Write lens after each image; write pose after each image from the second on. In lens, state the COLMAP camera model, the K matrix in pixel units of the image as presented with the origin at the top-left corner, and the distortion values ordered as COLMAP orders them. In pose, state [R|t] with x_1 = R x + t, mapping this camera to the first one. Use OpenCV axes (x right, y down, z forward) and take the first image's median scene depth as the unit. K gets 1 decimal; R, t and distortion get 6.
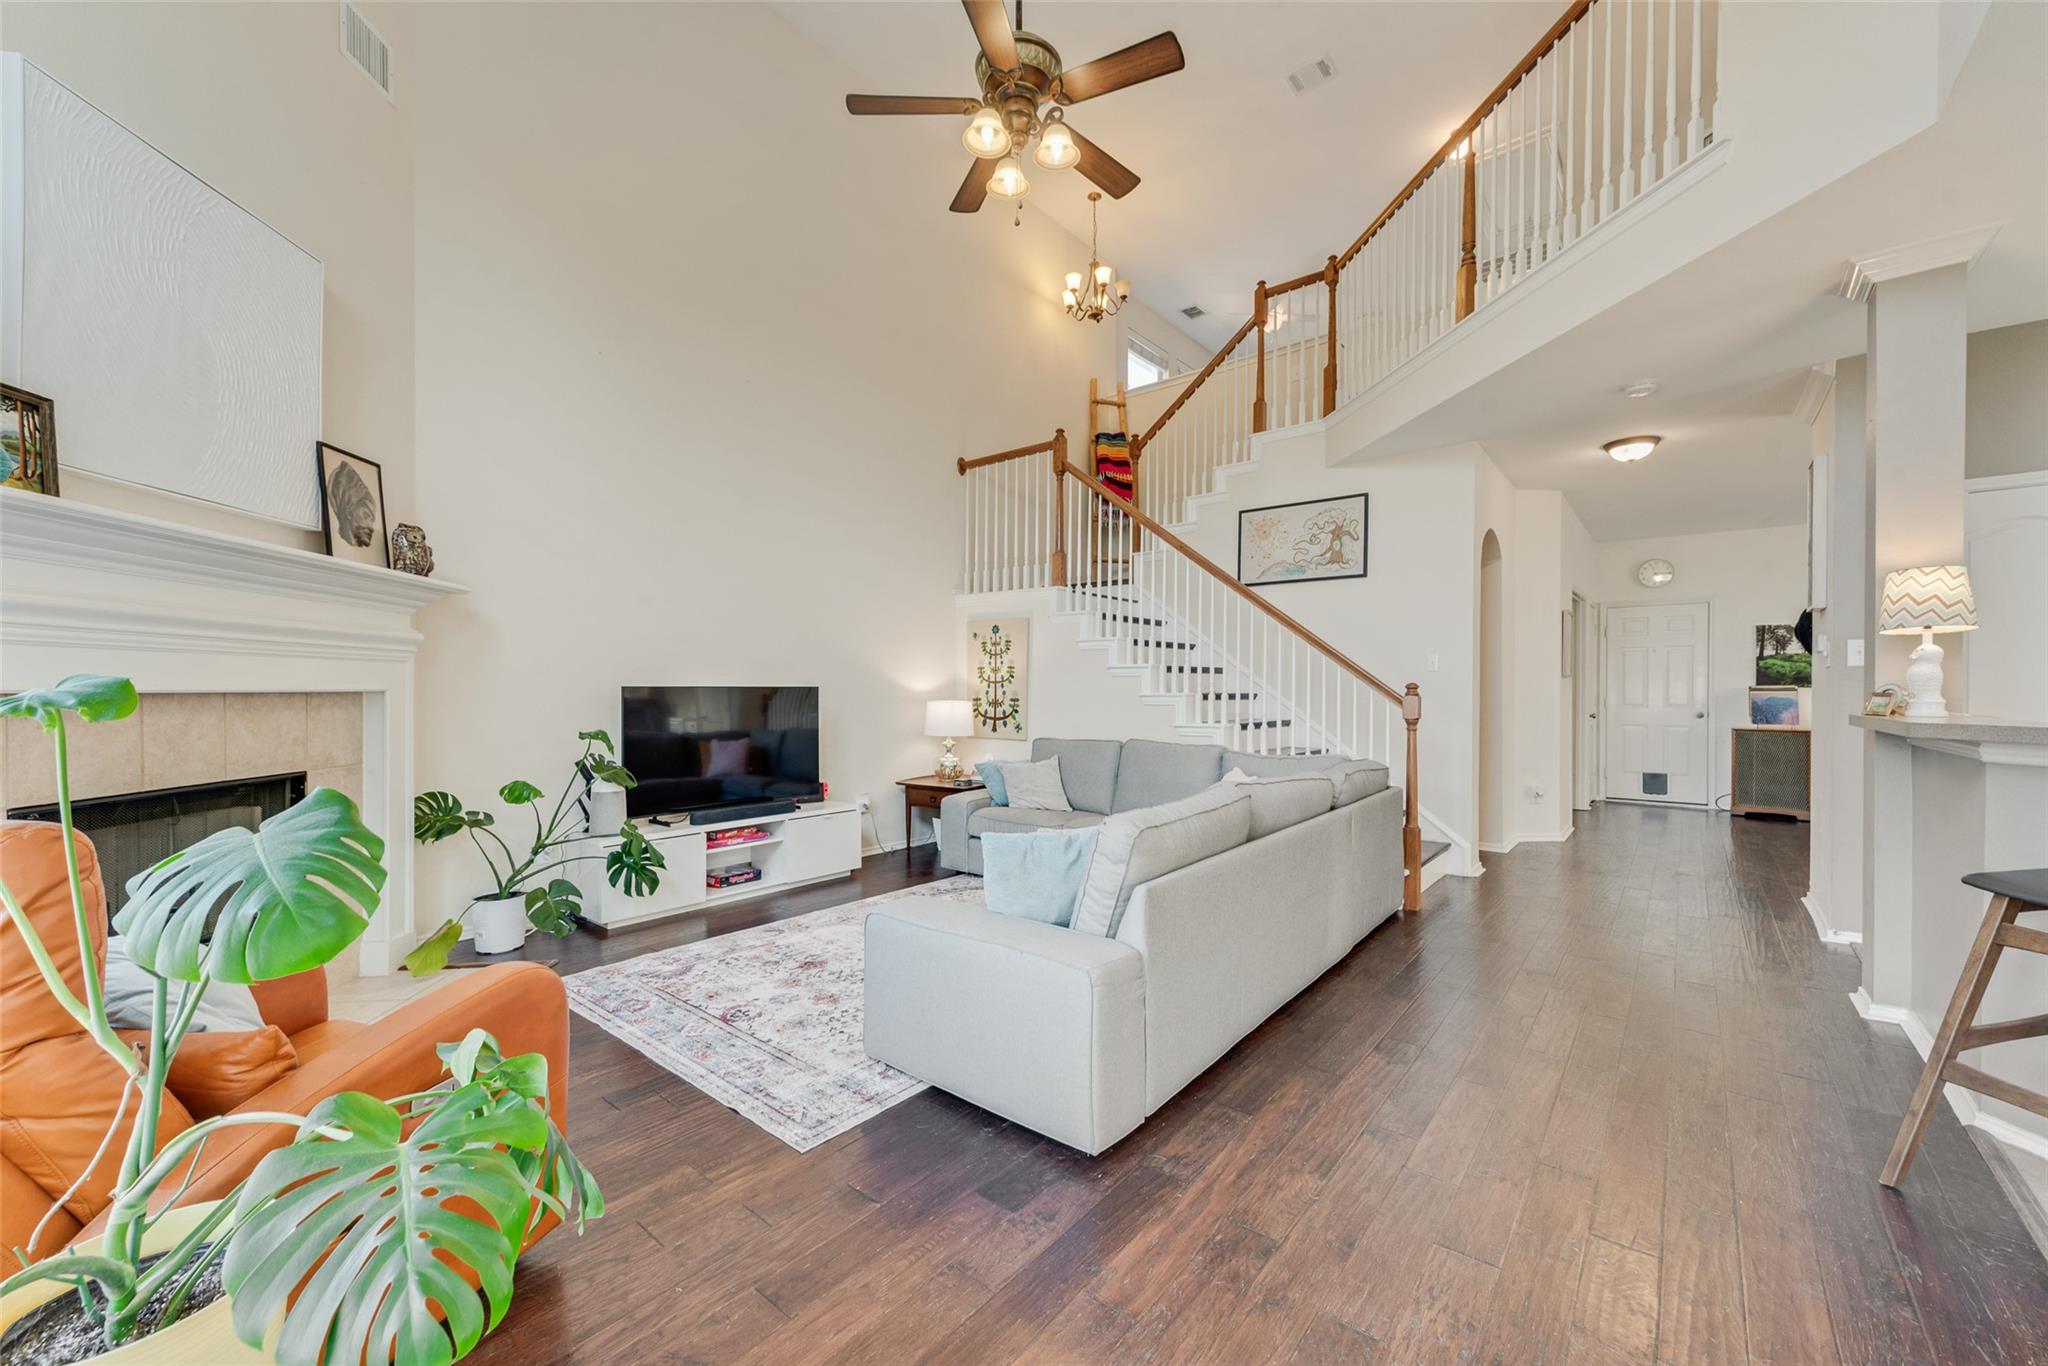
lens RADIAL K [[809.7, 0, 1015.9], [0, 809.7, 691.7], [0, 0, 1]] dist [0.007933, -0.001177]
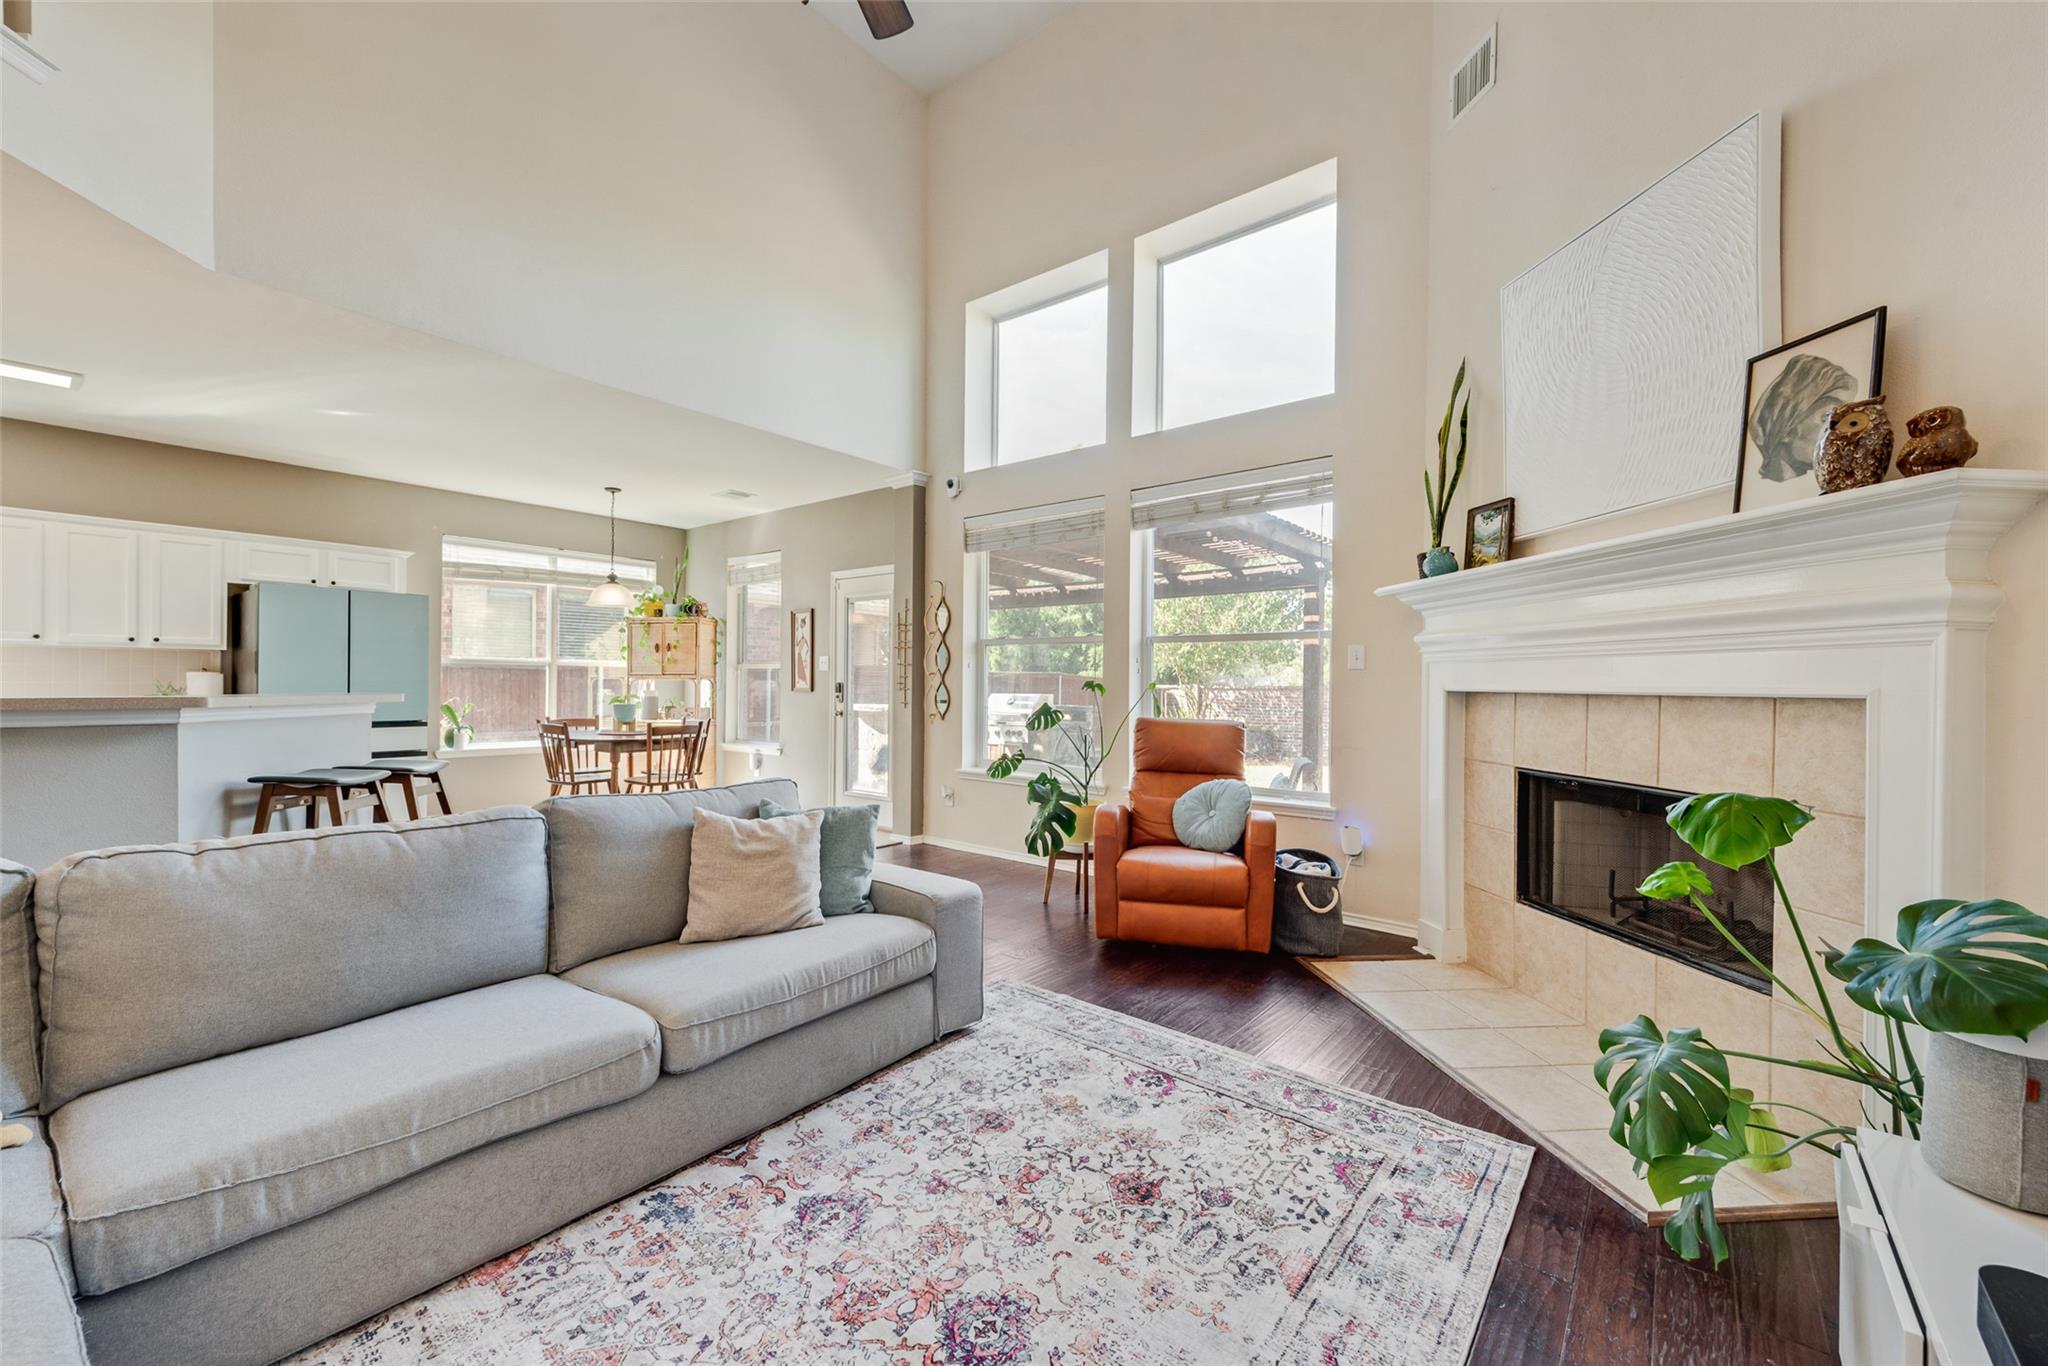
lens RADIAL K [[809.7, 0, 1004.6], [0, 809.7, 678.3], [0, 0, 1]] dist [0.007933, -0.001177]
pose [[-0.999902, -0.011950, 0.007226, -0.119004], [-0.011959, 0.999928, -0.001182, -0.004872], [-0.007211, -0.001269, -0.999973, 1.134777]]
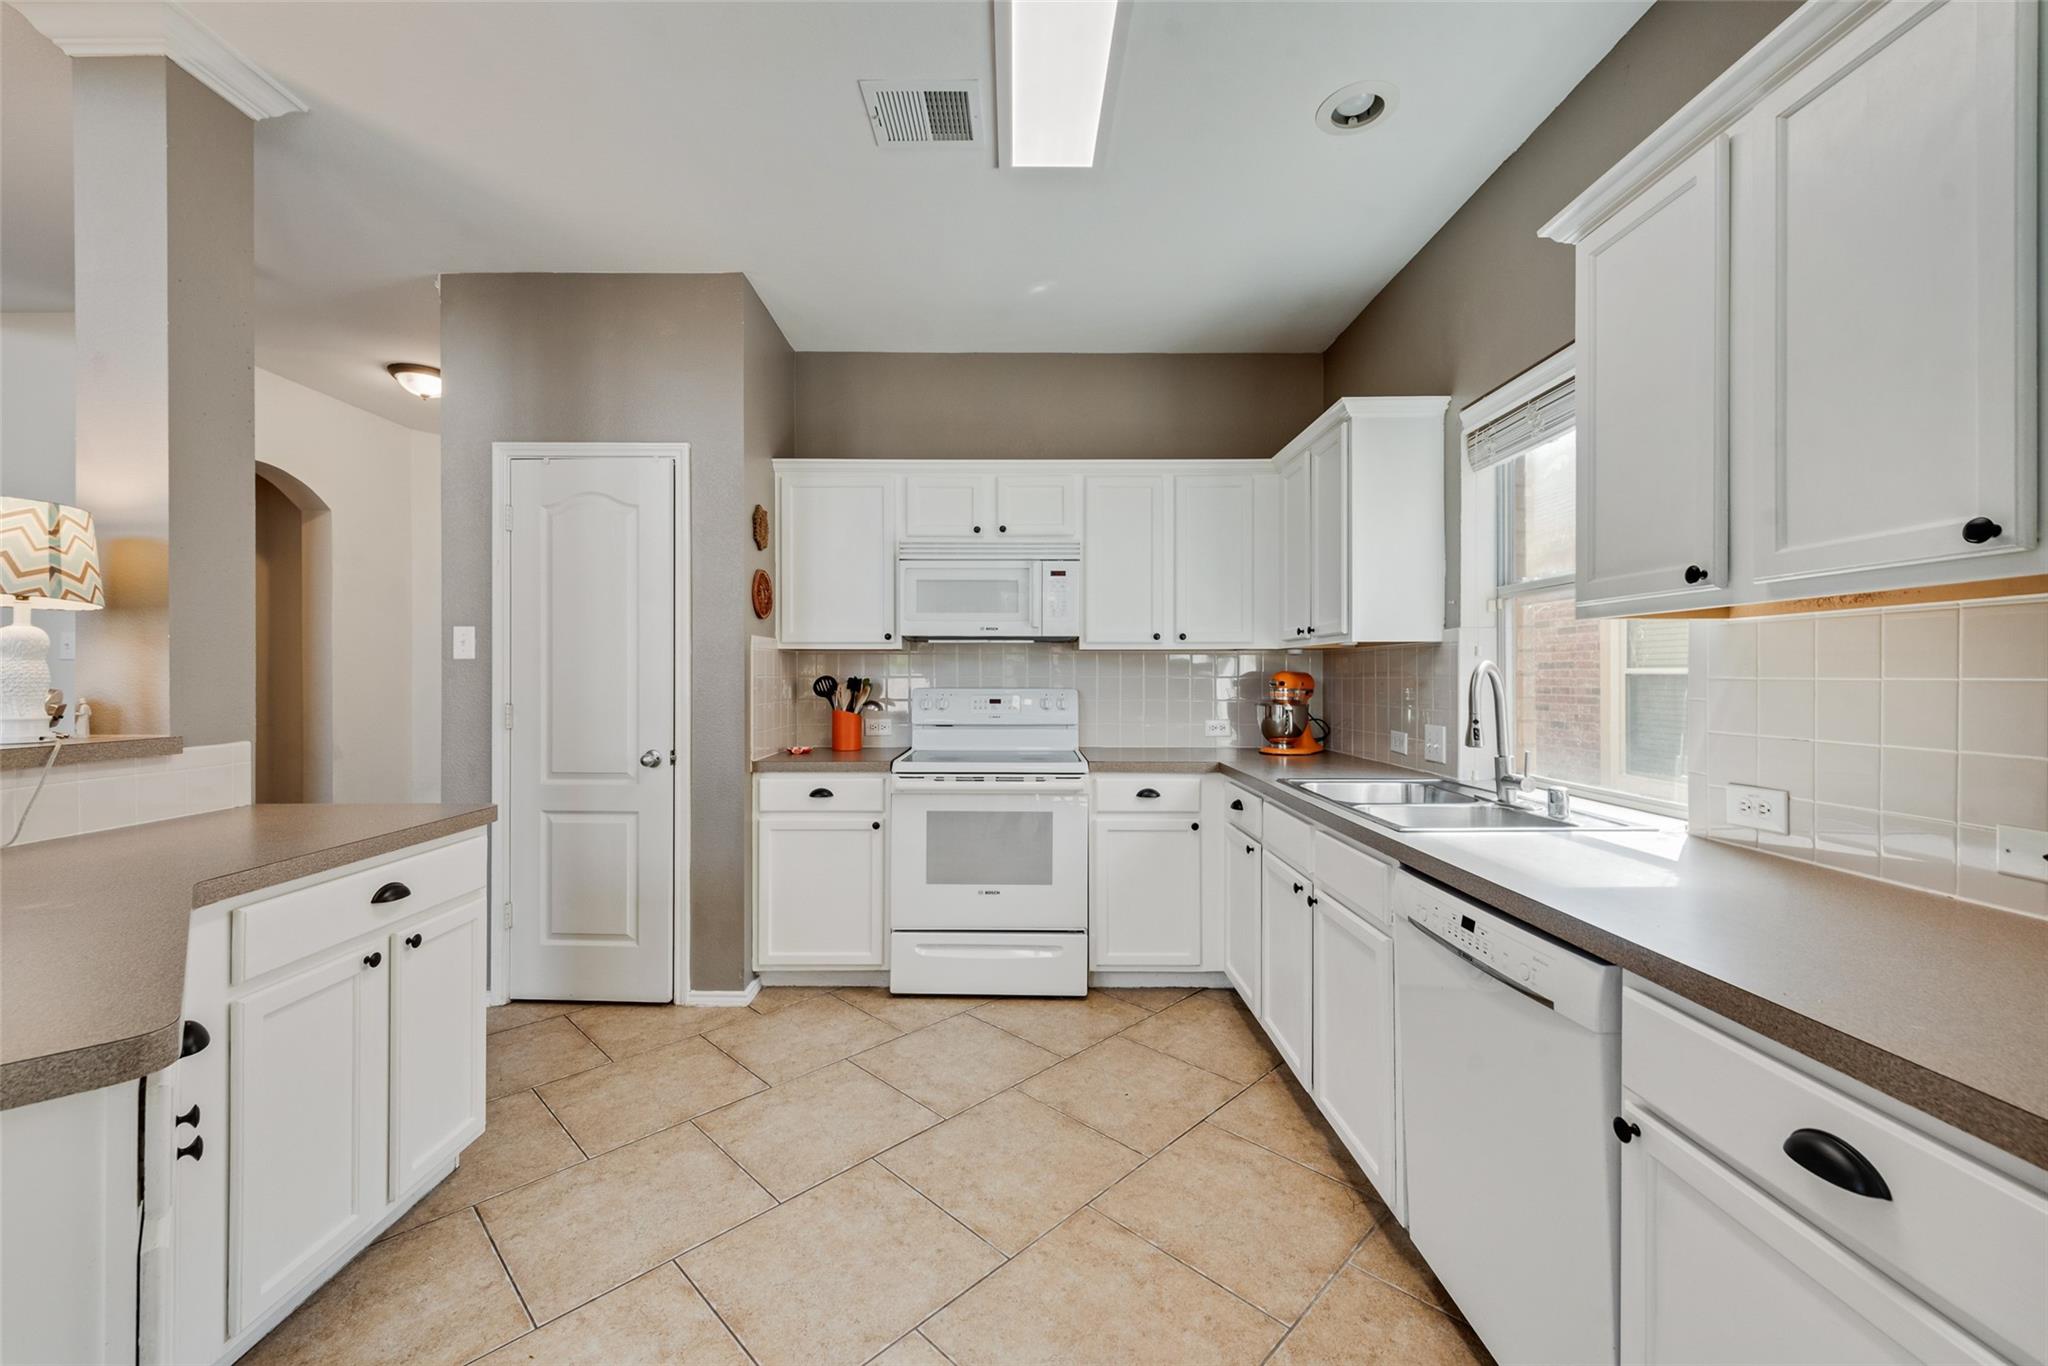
lens RADIAL K [[809.7, 0, 1020.2], [0, 809.7, 680.2], [0, 0, 1]] dist [0.007933, -0.001177]
pose [[0.776767, -0.002942, 0.629781, 0.775064], [0.001691, 0.999995, 0.002585, -0.009950], [-0.629785, -0.000943, 0.776769, 0.028625]]
